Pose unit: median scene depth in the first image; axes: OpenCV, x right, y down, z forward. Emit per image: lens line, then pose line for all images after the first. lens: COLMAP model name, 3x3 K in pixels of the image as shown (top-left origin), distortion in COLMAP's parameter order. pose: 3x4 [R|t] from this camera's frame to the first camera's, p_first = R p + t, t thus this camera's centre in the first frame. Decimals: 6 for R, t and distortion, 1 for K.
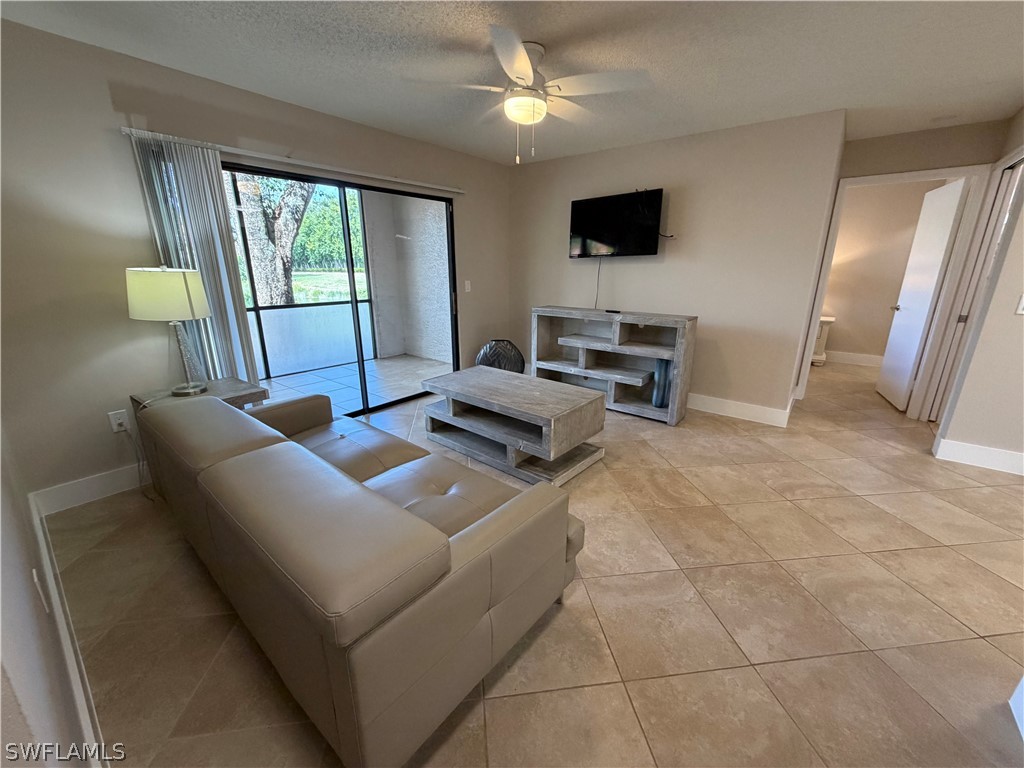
lens RADIAL K [[407.9, 0, 510.2], [0, 407.9, 386.4], [0, 0, 1]] dist [0.000539, -0.000129]
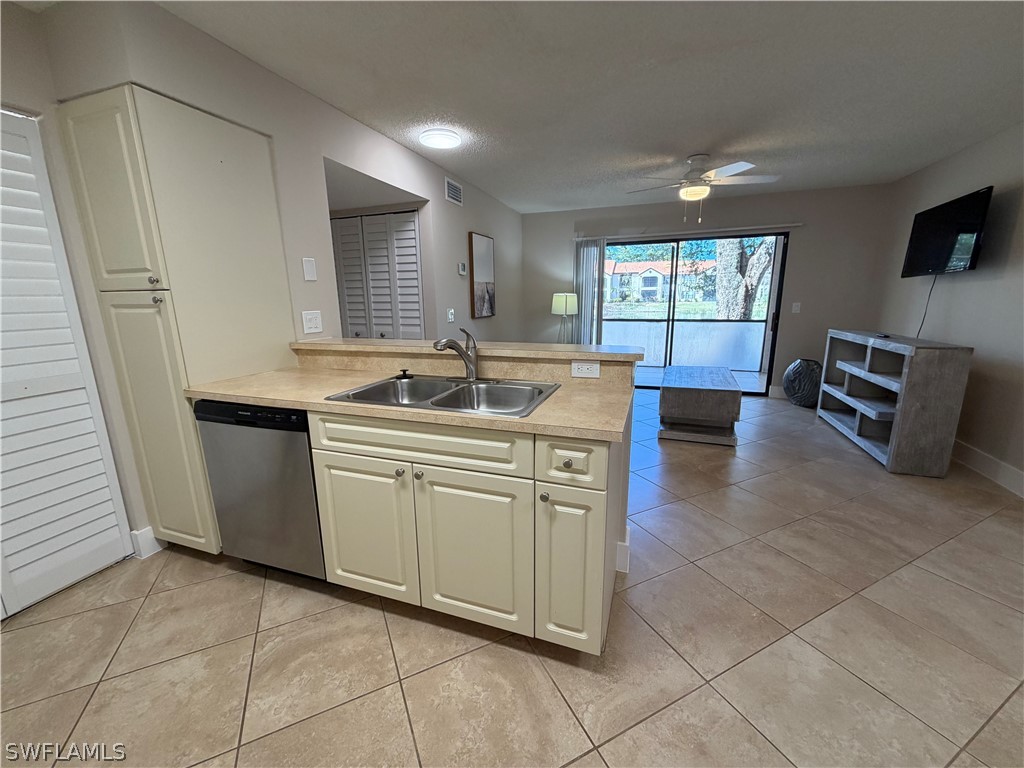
lens RADIAL K [[407.9, 0, 509.8], [0, 407.9, 385.6], [0, 0, 1]] dist [0.000539, -0.000129]
pose [[0.319816, 0.195266, -0.927140, 0.821957], [-0.257931, 0.959519, 0.113112, 0.030550], [0.911696, 0.202963, 0.357235, -0.043640]]
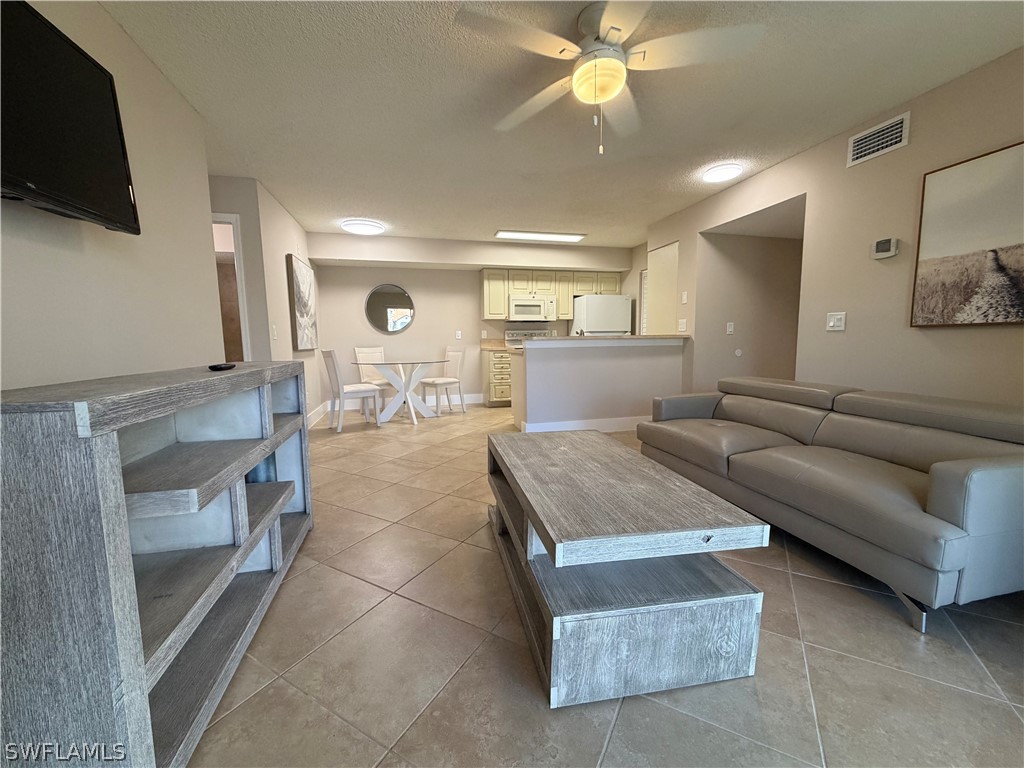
lens RADIAL K [[407.9, 0, 510.9], [0, 407.9, 386.2], [0, 0, 1]] dist [0.000539, -0.000129]
pose [[-0.799206, -0.060035, 0.598051, -0.199292], [0.182269, 0.923940, 0.336323, -0.241639], [-0.572755, 0.377798, -0.727476, 1.105875]]
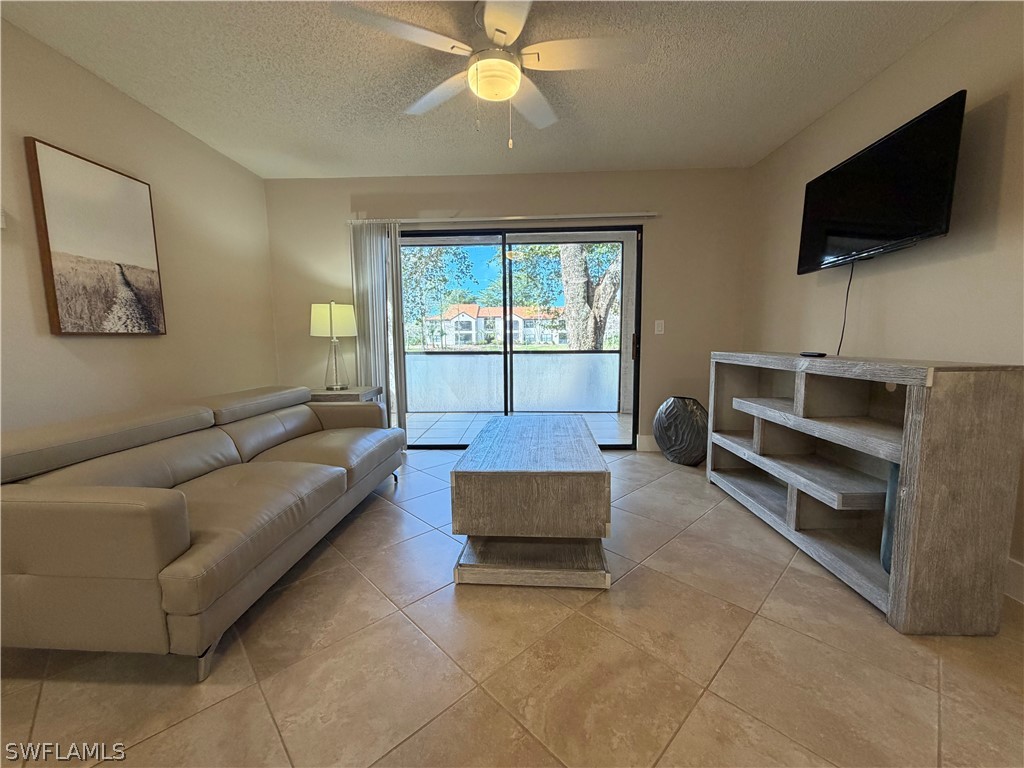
lens RADIAL K [[407.9, 0, 509.4], [0, 407.9, 385.0], [0, 0, 1]] dist [0.000539, -0.000129]
pose [[0.594482, 0.082775, -0.799837, 0.432955], [-0.220254, 0.973408, -0.062967, -0.025412], [0.773356, 0.213600, 0.596905, 0.382450]]
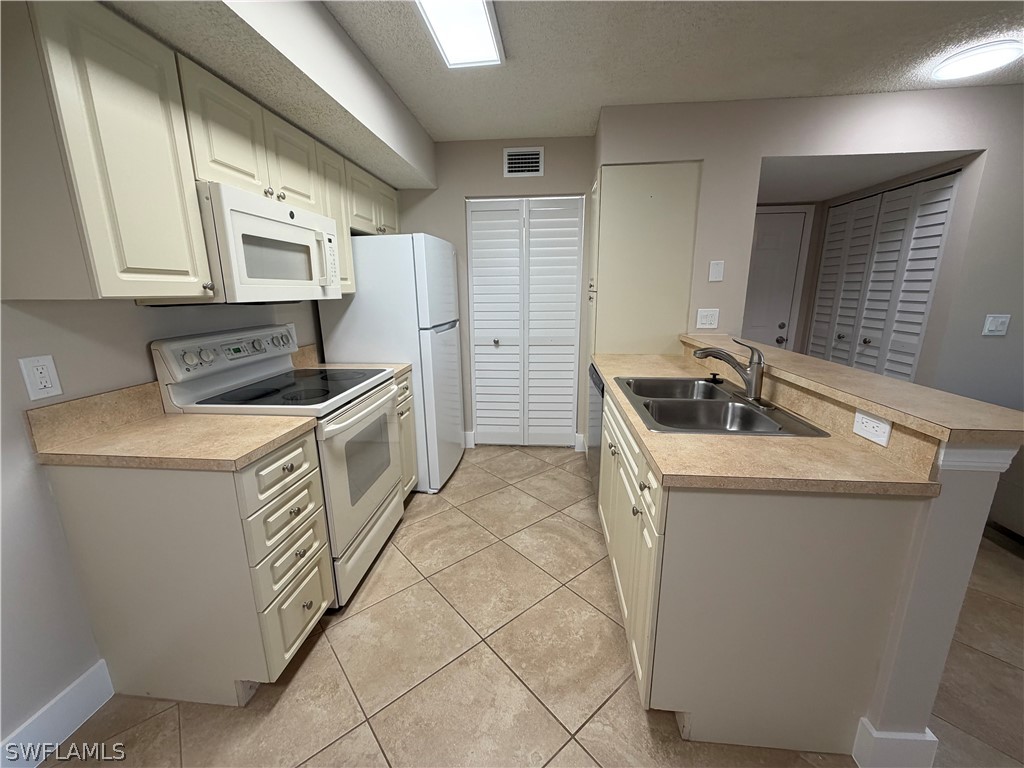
lens RADIAL K [[407.9, 0, 510.1], [0, 407.9, 385.4], [0, 0, 1]] dist [0.000539, -0.000129]
pose [[-0.839333, 0.129556, -0.527954, 0.790431], [-0.150446, 0.877896, 0.454605, -0.079829], [0.522386, 0.460993, -0.717355, 0.260005]]
